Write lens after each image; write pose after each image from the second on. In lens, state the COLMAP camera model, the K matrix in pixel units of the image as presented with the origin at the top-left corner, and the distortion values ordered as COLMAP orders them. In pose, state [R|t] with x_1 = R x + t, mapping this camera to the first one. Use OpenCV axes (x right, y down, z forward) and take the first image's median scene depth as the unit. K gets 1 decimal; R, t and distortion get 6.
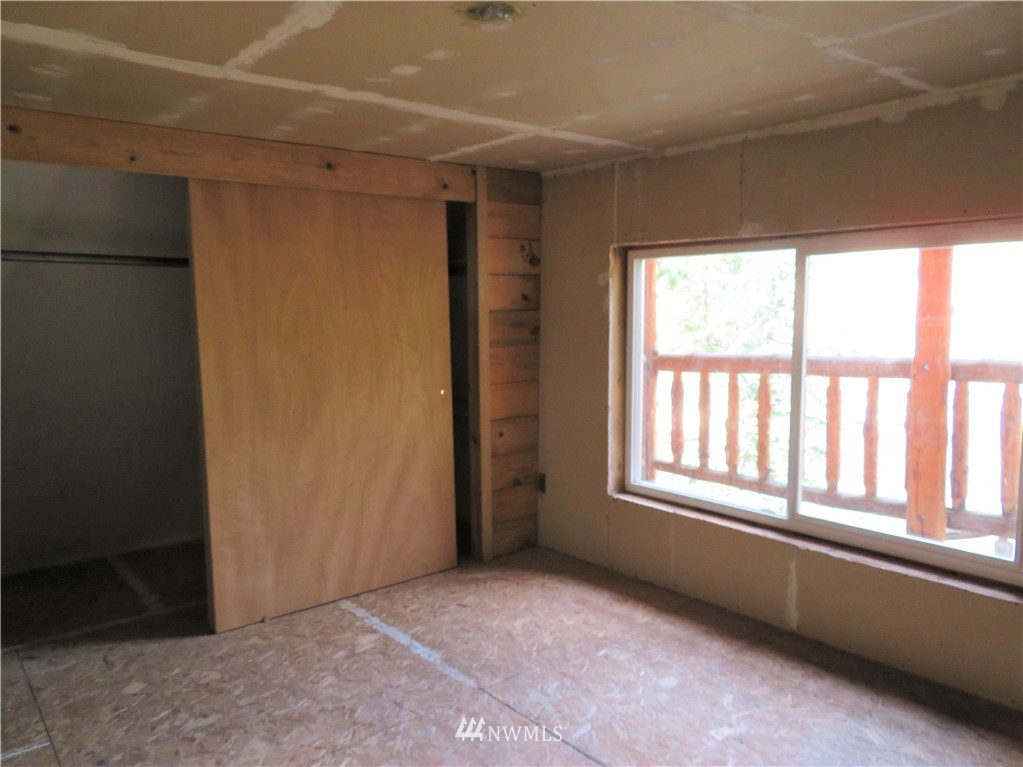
lens RADIAL K [[733.8, 0, 510.7], [0, 733.8, 369.5], [0, 0, 1]] dist [0.001309, 0.001189]
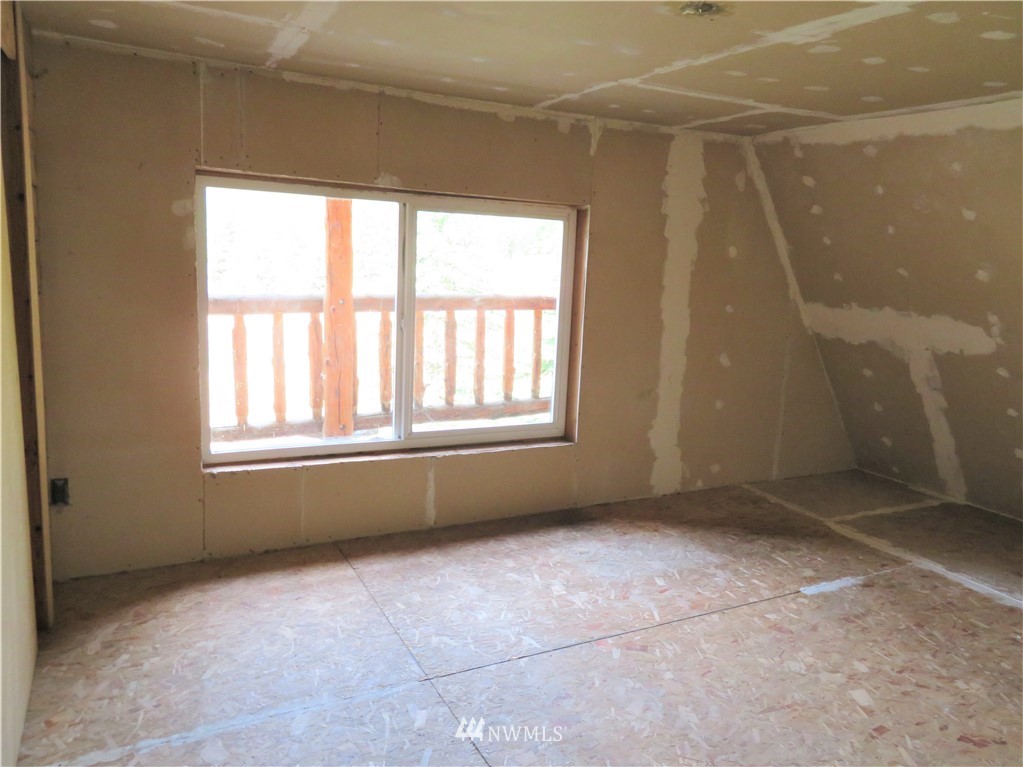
lens RADIAL K [[757.0, 0, 512.5], [0, 757.0, 368.0], [0, 0, 1]] dist [-0.073044, 0.101560]
pose [[0.222655, -0.126566, 0.966647, -0.726730], [0.033287, 0.991946, 0.122211, -0.047154], [-0.974329, 0.004966, 0.225075, 0.577438]]
